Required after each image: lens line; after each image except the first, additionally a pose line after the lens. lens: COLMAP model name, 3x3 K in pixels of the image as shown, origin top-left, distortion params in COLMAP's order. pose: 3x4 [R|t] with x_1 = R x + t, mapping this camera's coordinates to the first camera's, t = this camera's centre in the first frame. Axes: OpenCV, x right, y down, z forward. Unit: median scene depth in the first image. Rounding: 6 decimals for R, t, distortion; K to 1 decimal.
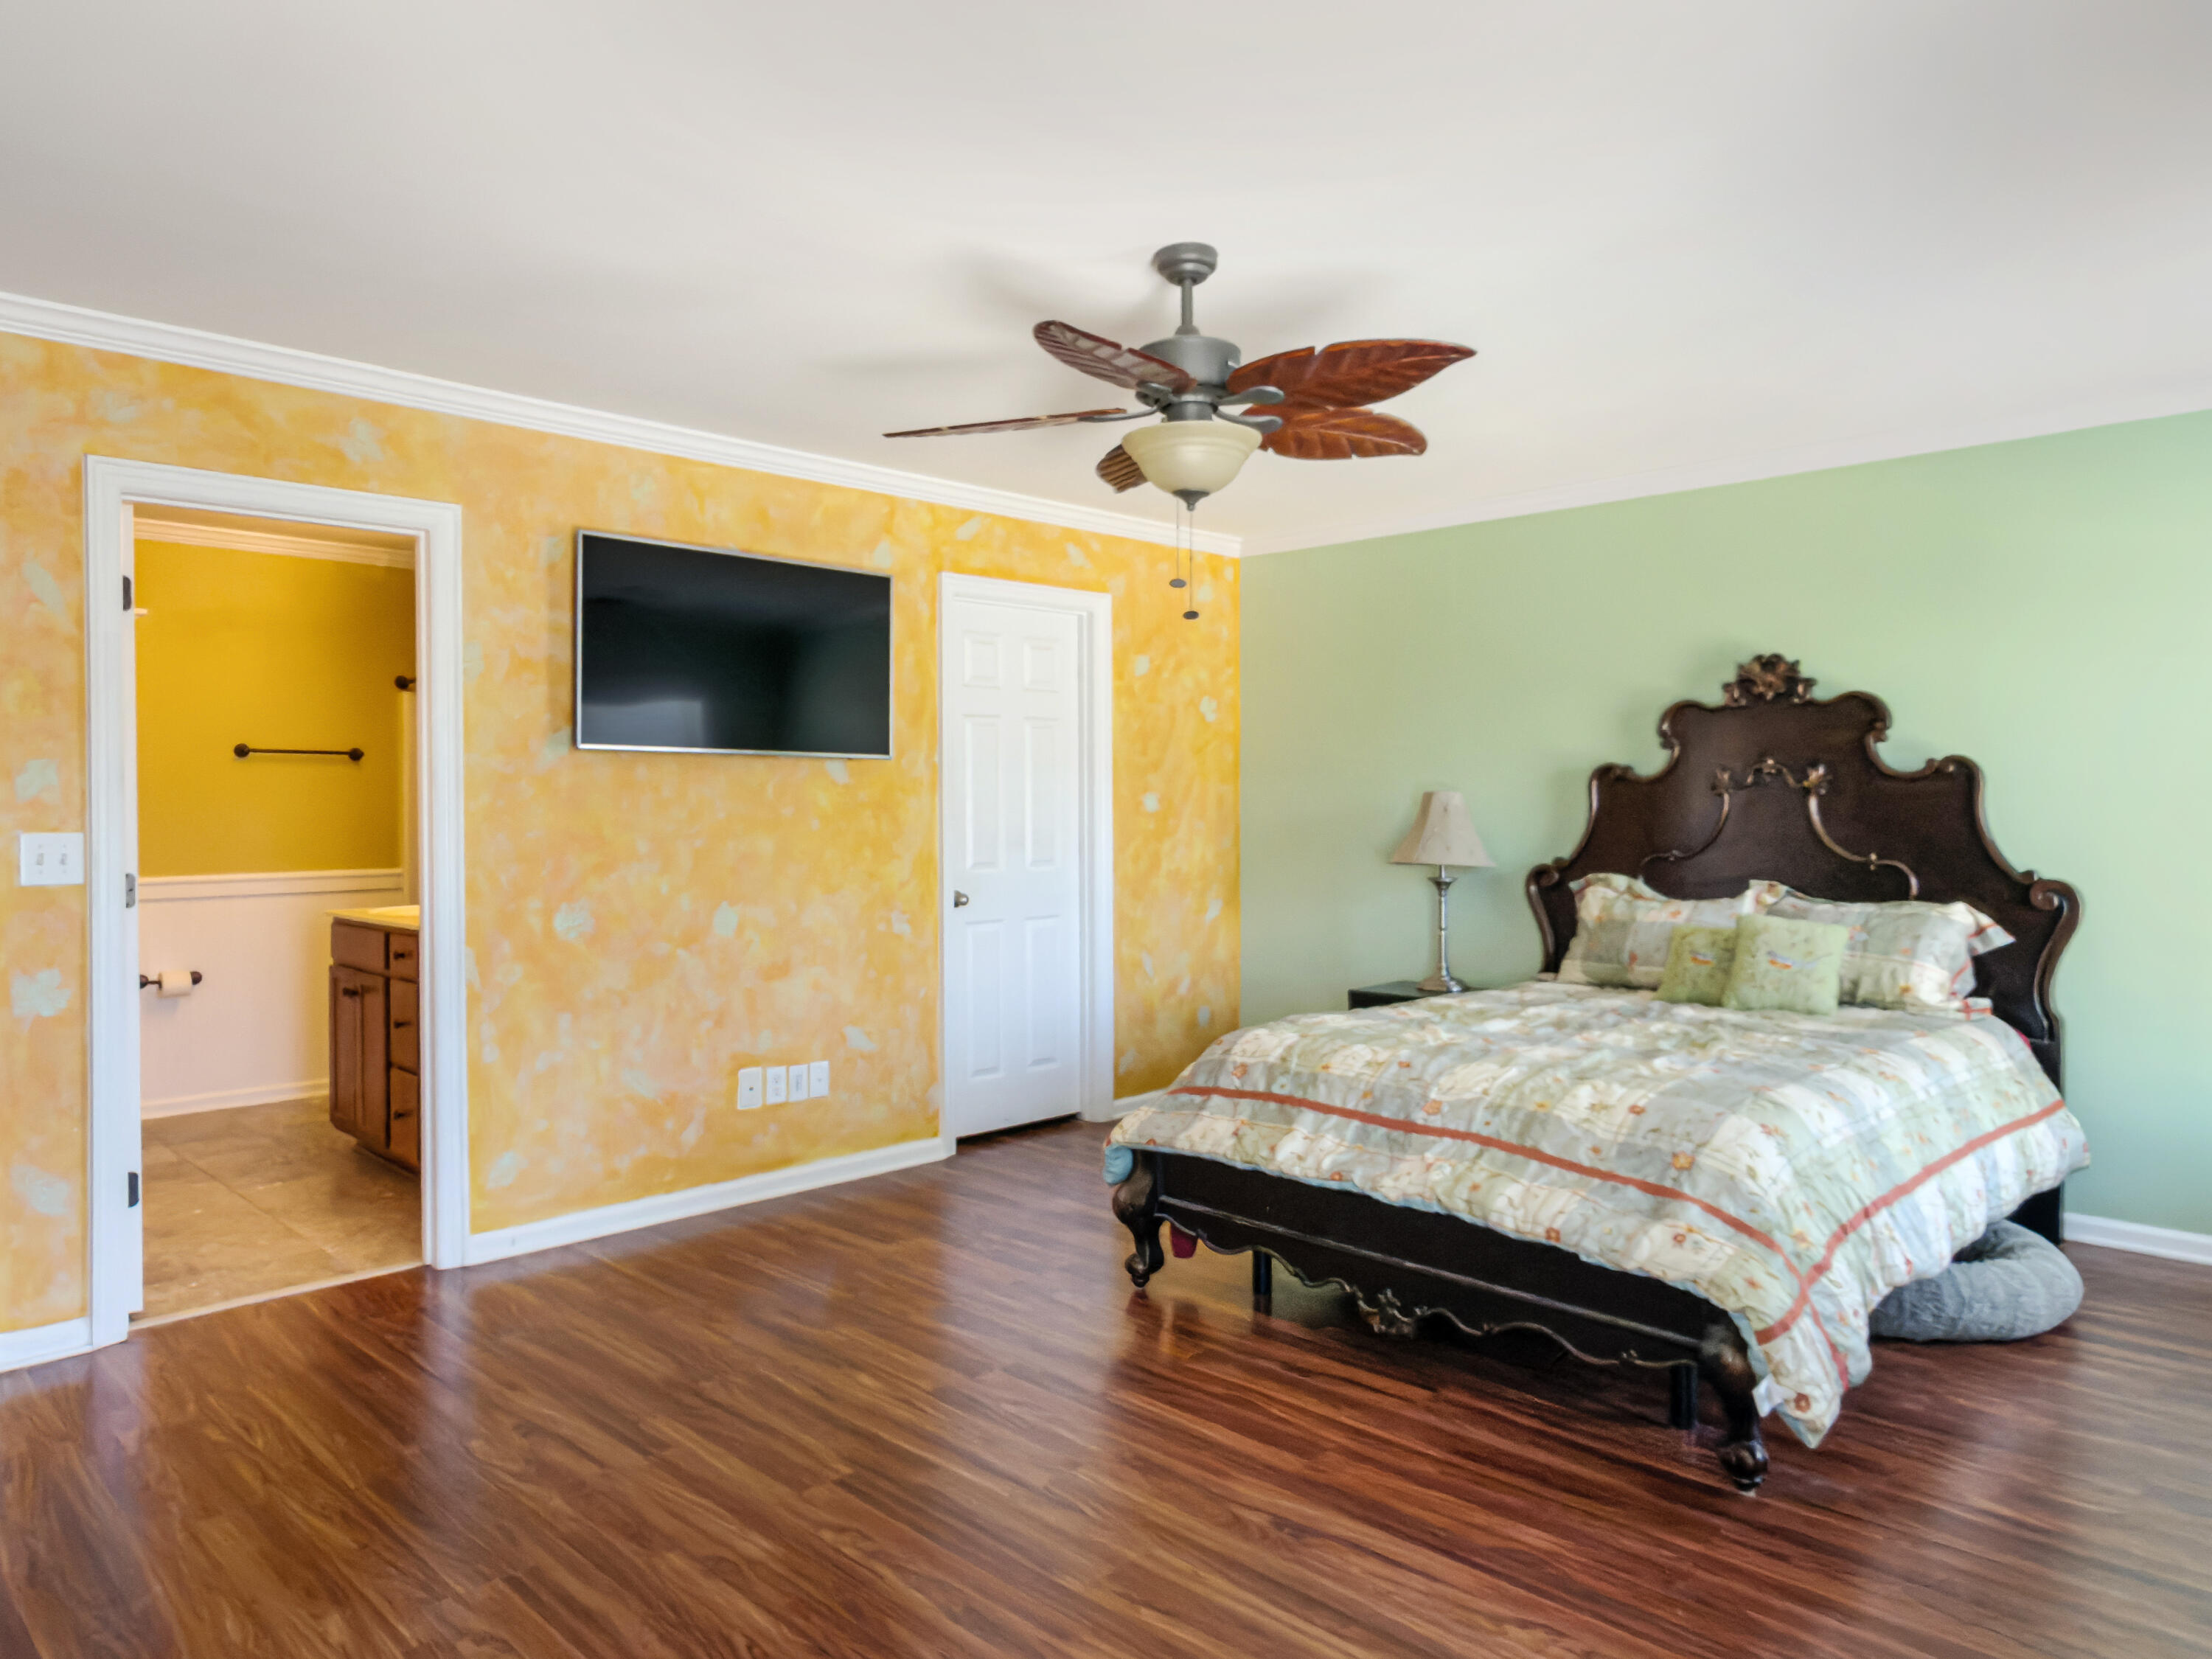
lens RADIAL K [[1443.9, 0, 1106.0], [0, 1443.9, 829.5], [0, 0, 1]] dist [0.000416, 0.000621]
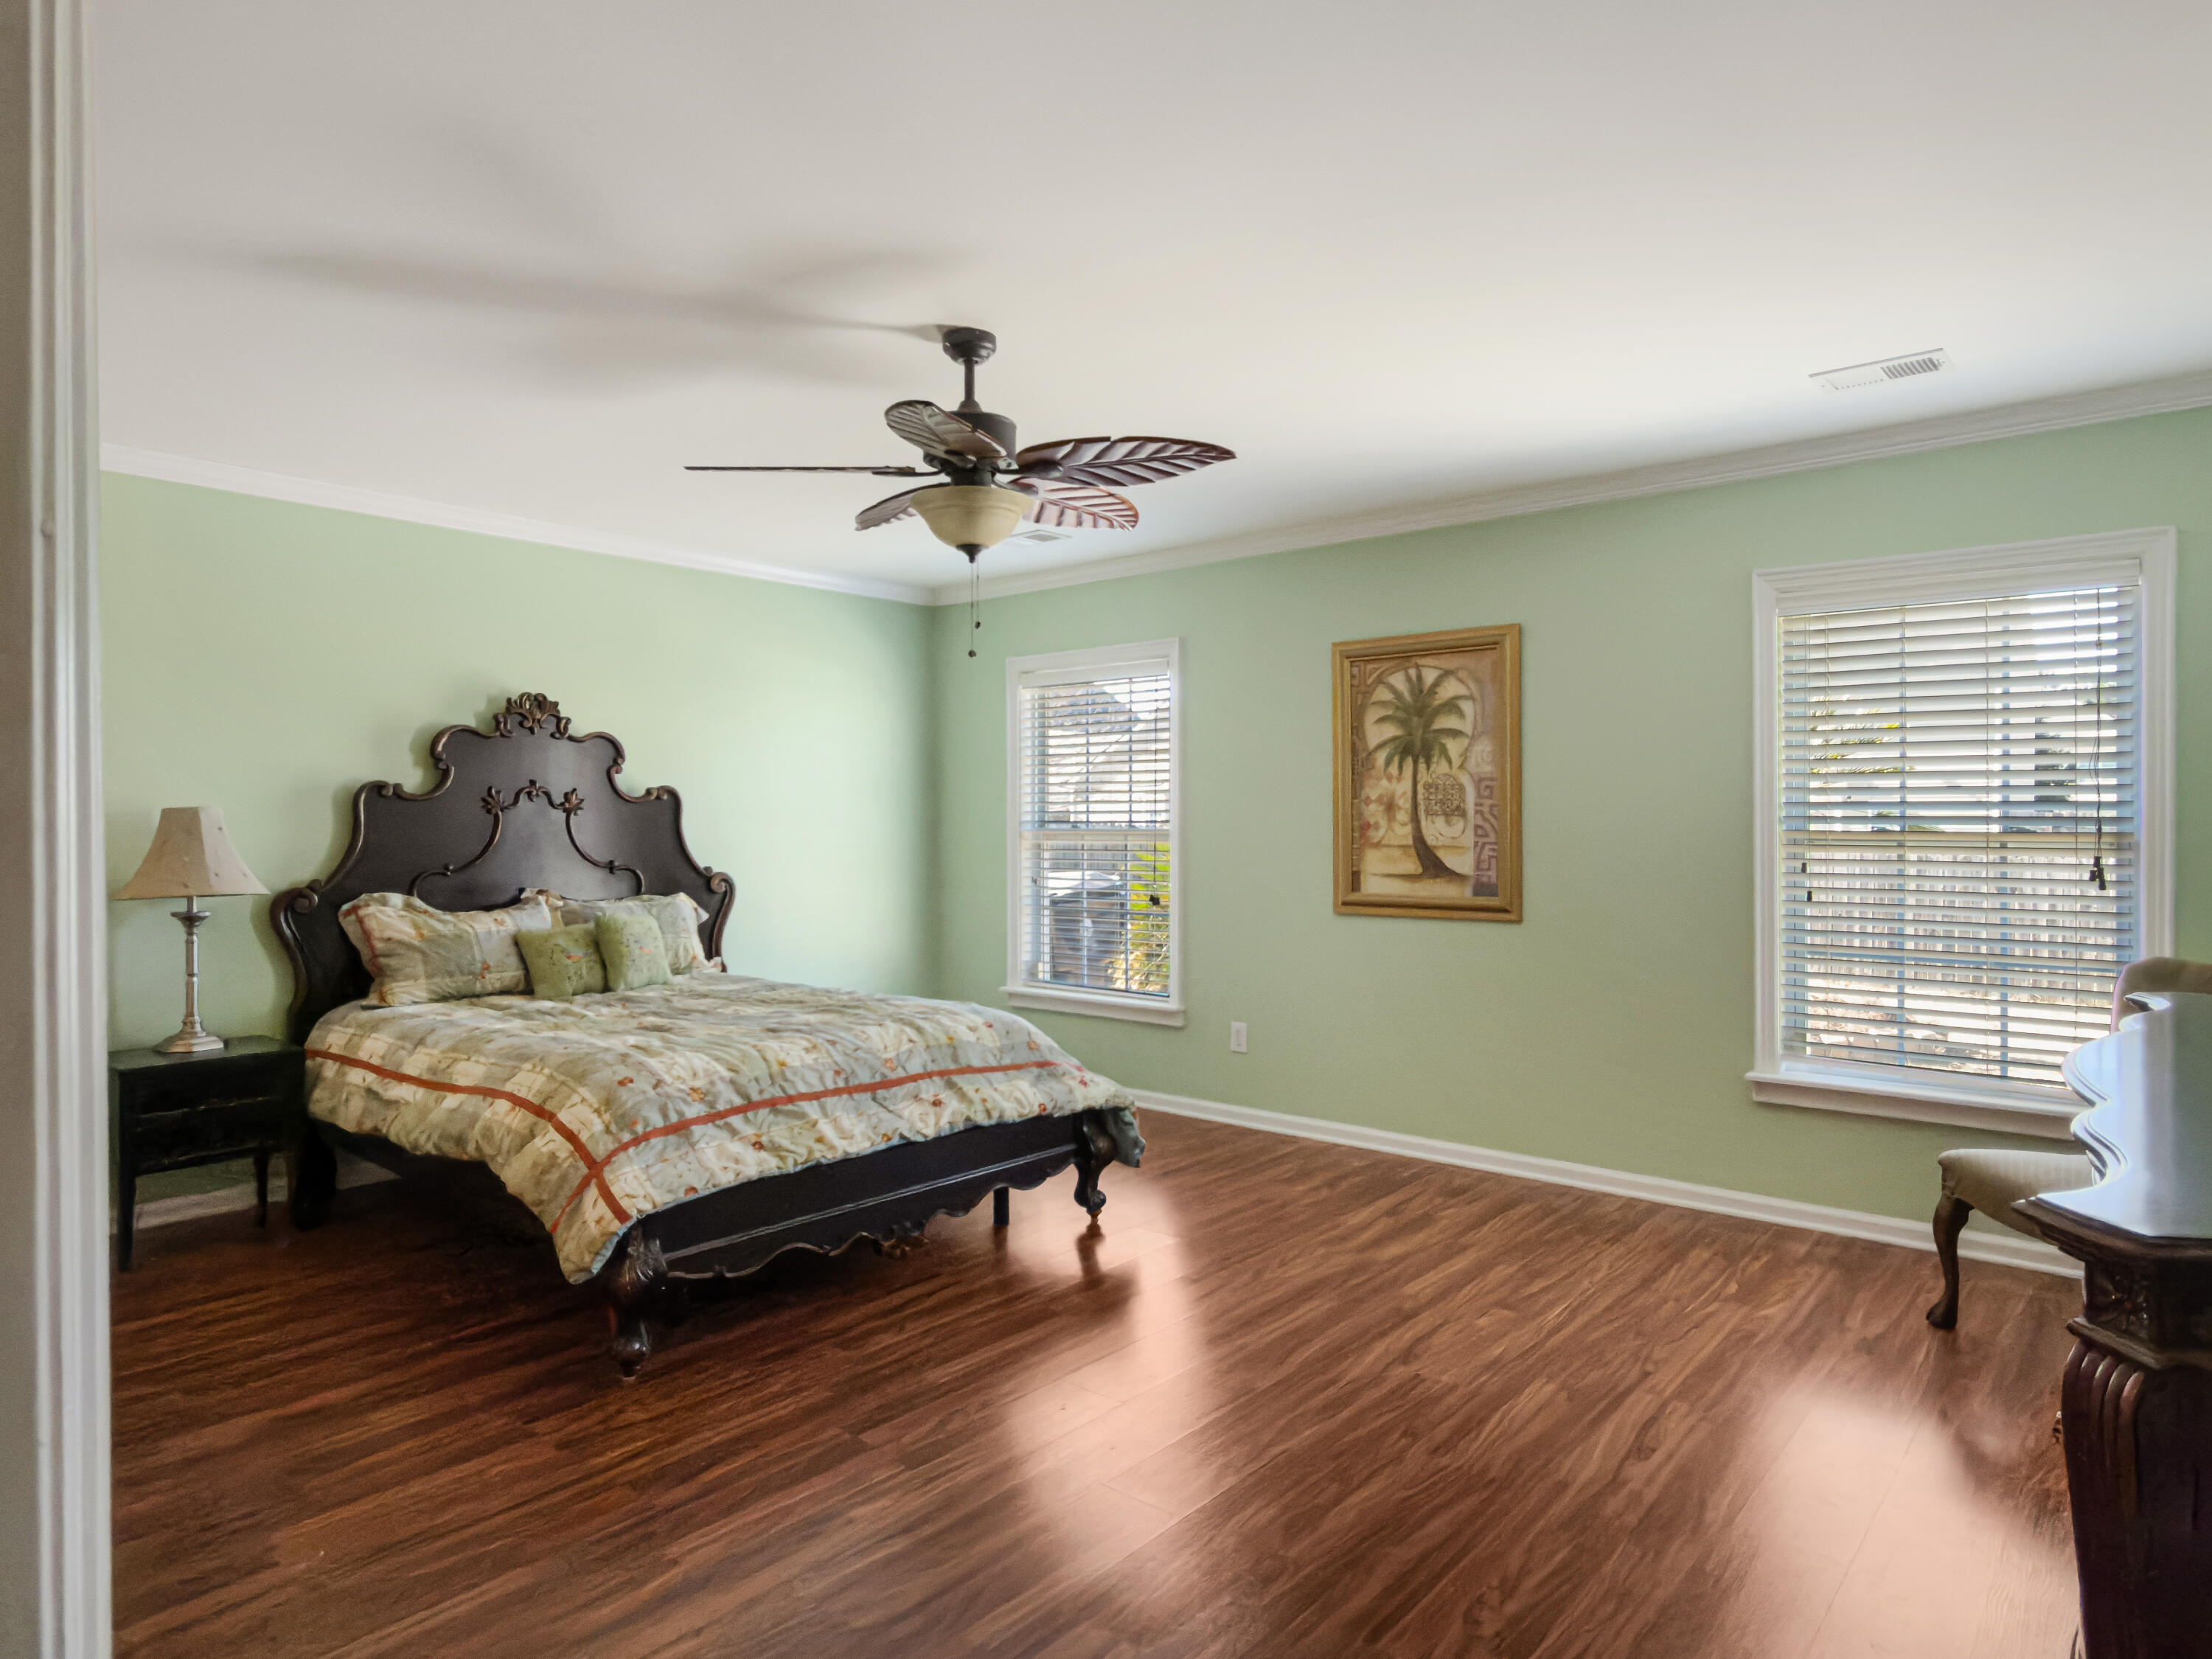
lens RADIAL K [[1318.0, 0, 1106.0], [0, 1318.0, 829.5], [0, 0, 1]] dist [-0.001343, -0.000752]
pose [[-0.075366, -0.003911, 0.997148, -0.645377], [0.021432, 0.999755, 0.005541, -0.007519], [-0.996926, 0.021788, -0.075264, 0.631894]]
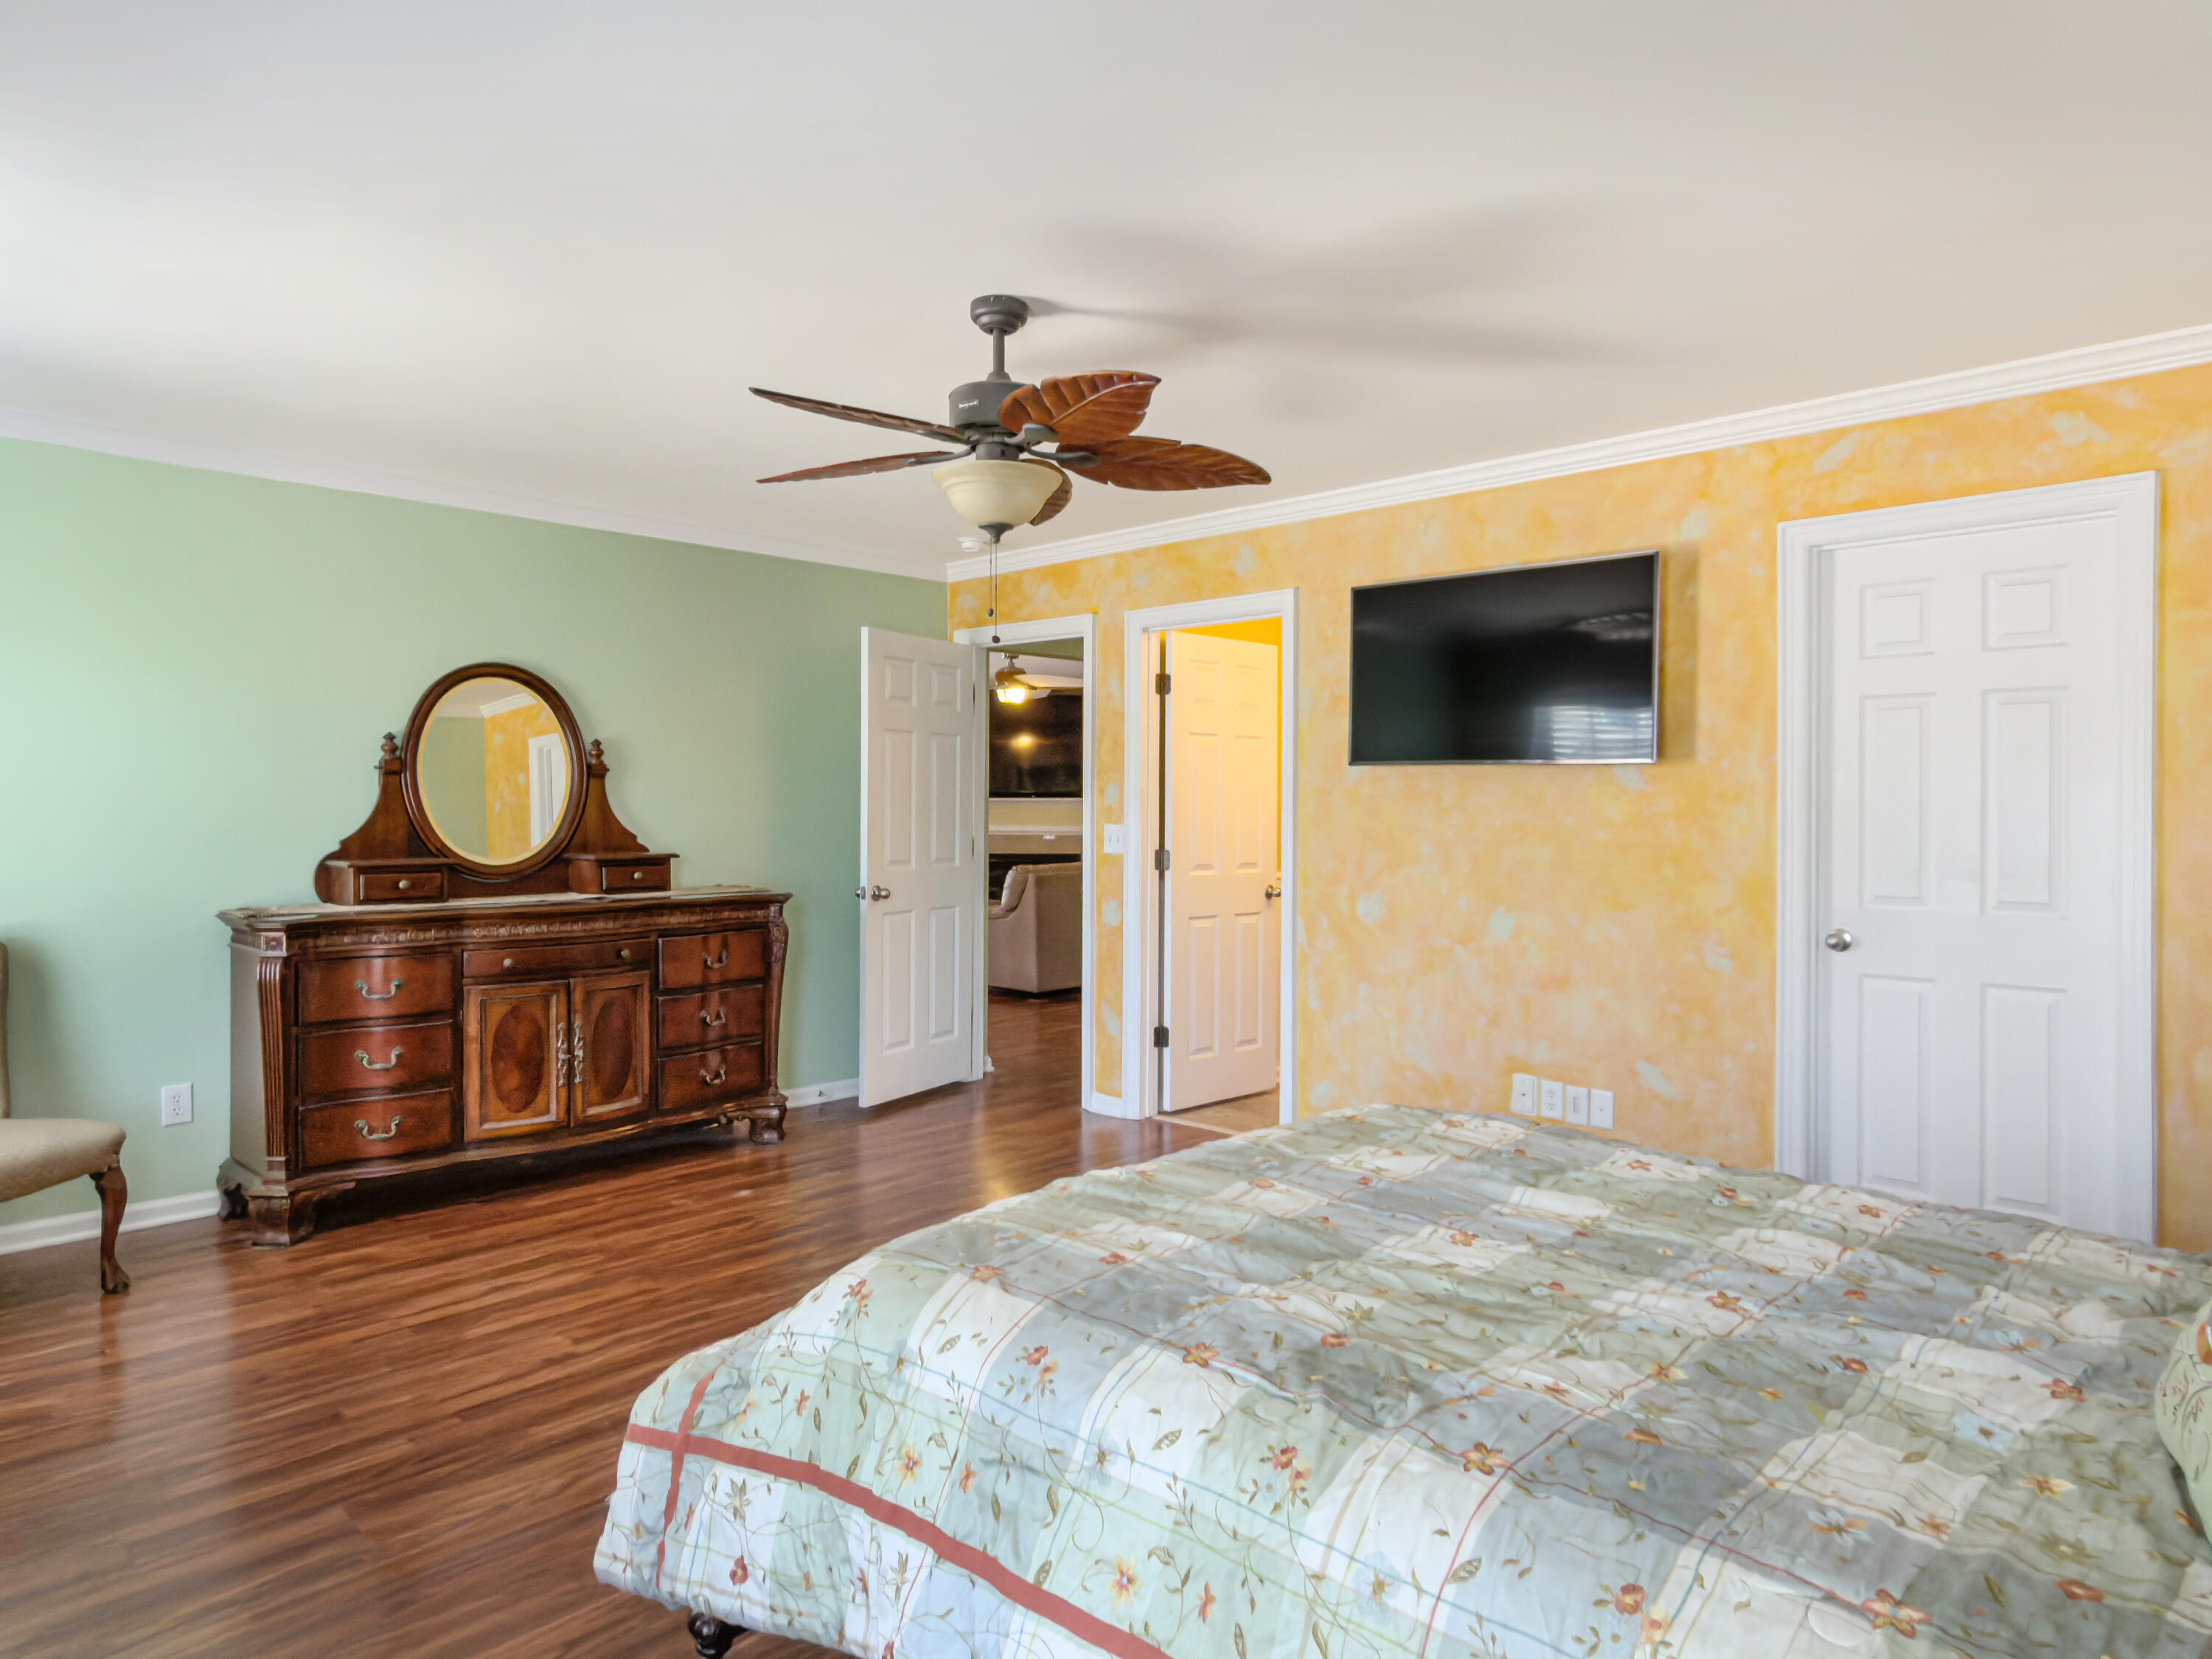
lens RADIAL K [[1361.2, 0, 1106.0], [0, 1361.2, 829.5], [0, 0, 1]] dist [-0.004782, 0.001220]
pose [[0.017983, 0.018922, -0.999659, 0.702417], [-0.023642, 0.999549, 0.018495, -0.016623], [0.999559, 0.023301, 0.018422, 0.691159]]
